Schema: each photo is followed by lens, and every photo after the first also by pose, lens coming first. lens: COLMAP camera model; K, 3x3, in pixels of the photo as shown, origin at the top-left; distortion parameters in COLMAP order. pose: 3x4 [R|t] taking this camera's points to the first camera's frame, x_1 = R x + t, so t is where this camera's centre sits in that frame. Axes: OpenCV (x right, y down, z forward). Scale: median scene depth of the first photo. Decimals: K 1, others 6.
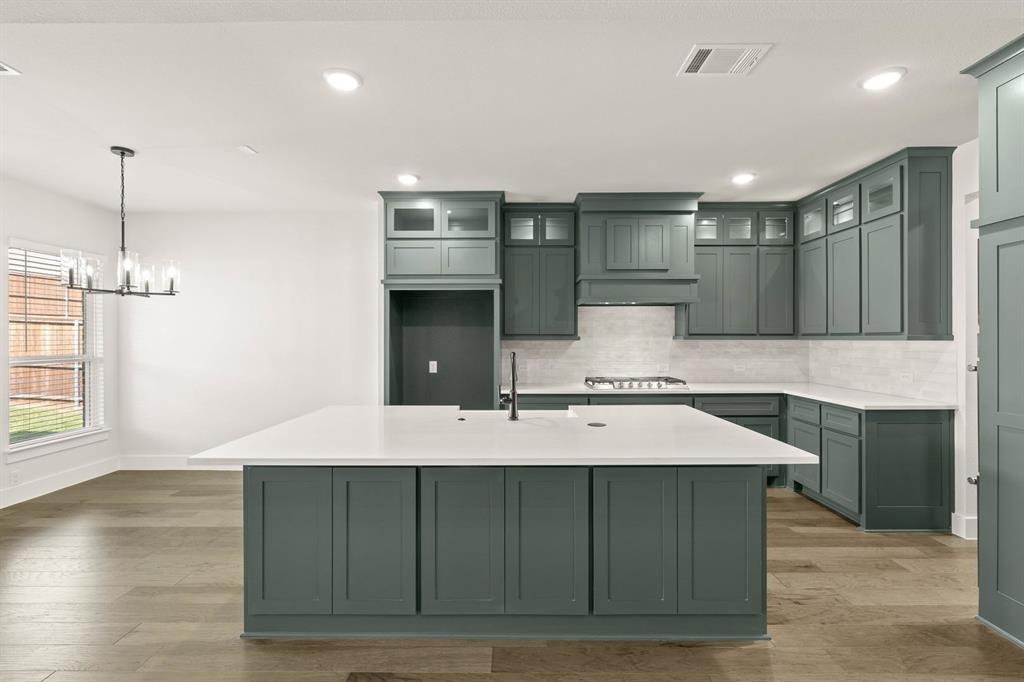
lens RADIAL K [[456.1, 0, 512.0], [0, 456.1, 341.0], [0, 0, 1]] dist [-0.001055, -0.000772]
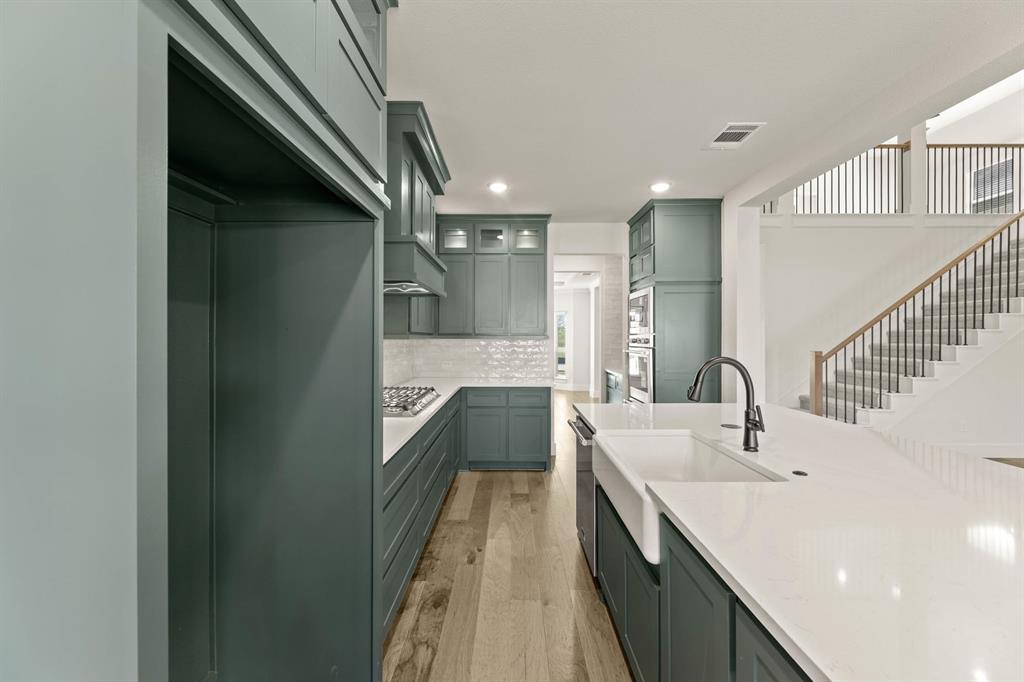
lens RADIAL K [[413.4, 0, 527.9], [0, 413.4, 337.3], [0, 0, 1]] dist [-0.001058, -0.000089]
pose [[-0.045715, -0.003011, 0.998950, -0.409642], [0.005011, 0.999982, 0.003244, -0.008942], [-0.998942, 0.005154, -0.045699, 0.871990]]
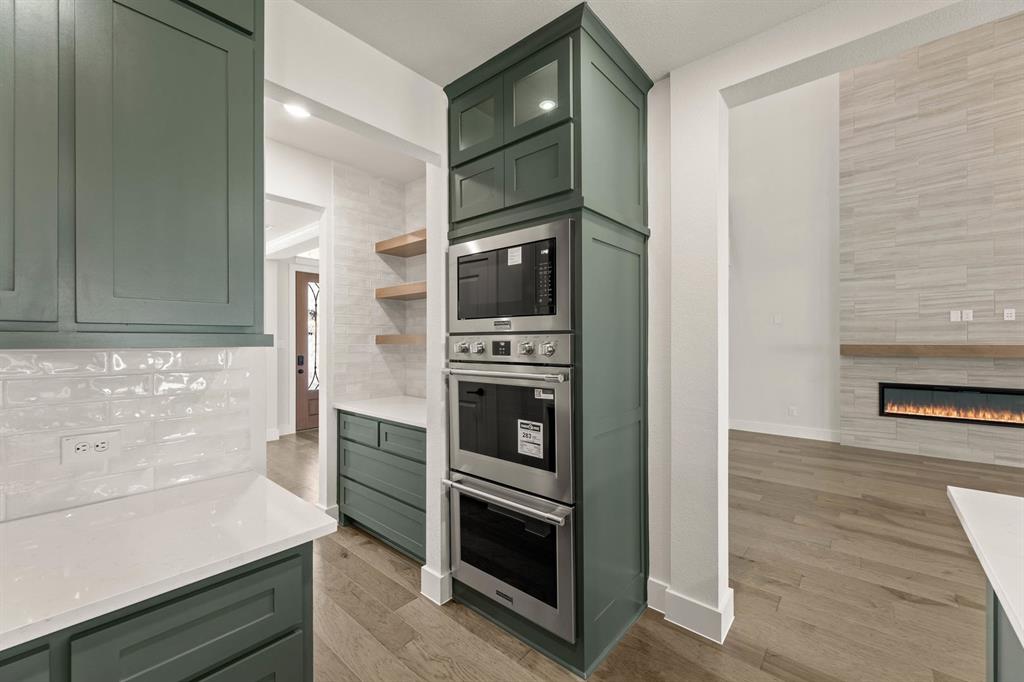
lens RADIAL K [[416.8, 0, 510.1], [0, 416.8, 339.2], [0, 0, 1]] dist [-0.002147, -0.000211]
pose [[-0.758997, 0.005635, 0.651069, 0.313698], [0.005030, 0.999983, -0.002790, -0.004508], [-0.651074, 0.001157, -0.759013, 0.886612]]
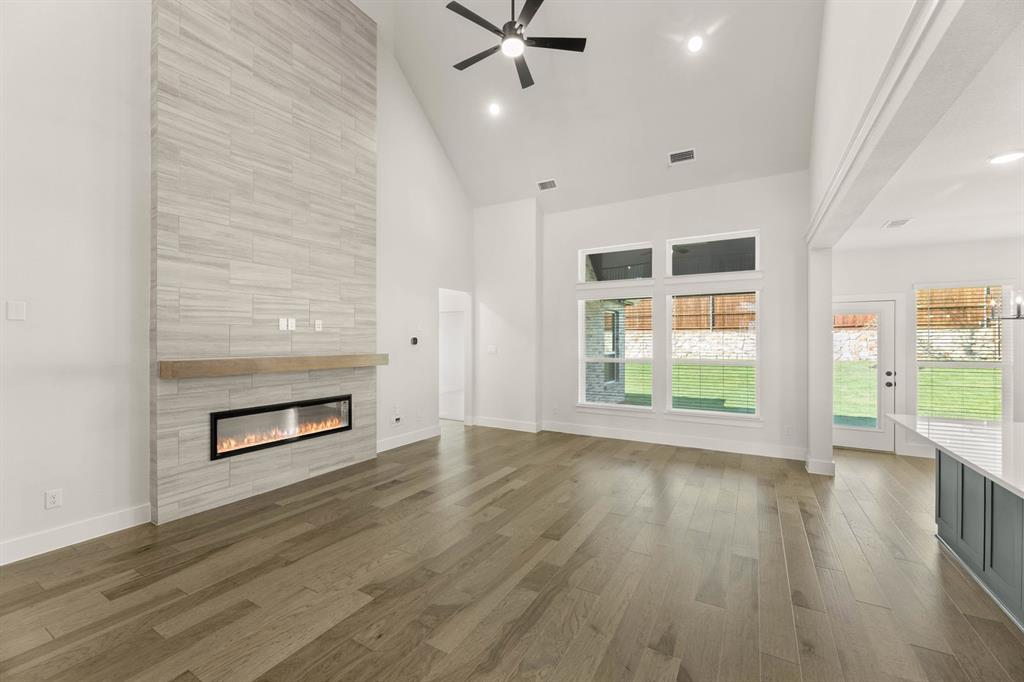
lens RADIAL K [[416.8, 0, 510.1], [0, 416.8, 339.2], [0, 0, 1]] dist [-0.002147, -0.000211]
pose [[-0.500367, -0.002180, -0.865810, 0.729978], [-0.006481, 0.999978, 0.001228, -0.033518], [0.865789, 0.006226, -0.500371, 0.207525]]
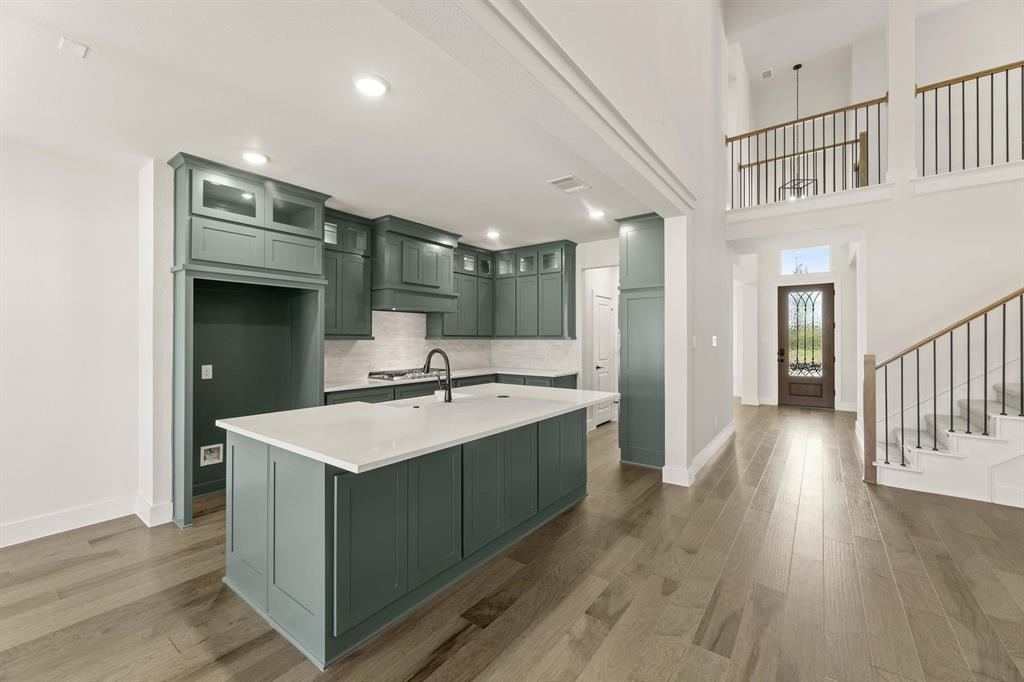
lens RADIAL K [[416.8, 0, 510.1], [0, 416.8, 339.2], [0, 0, 1]] dist [-0.002147, -0.000211]
pose [[0.593349, 0.000603, 0.804945, -0.526910], [0.003778, 0.999987, -0.003534, 0.001774], [-0.804937, 0.005138, 0.593338, 0.109381]]
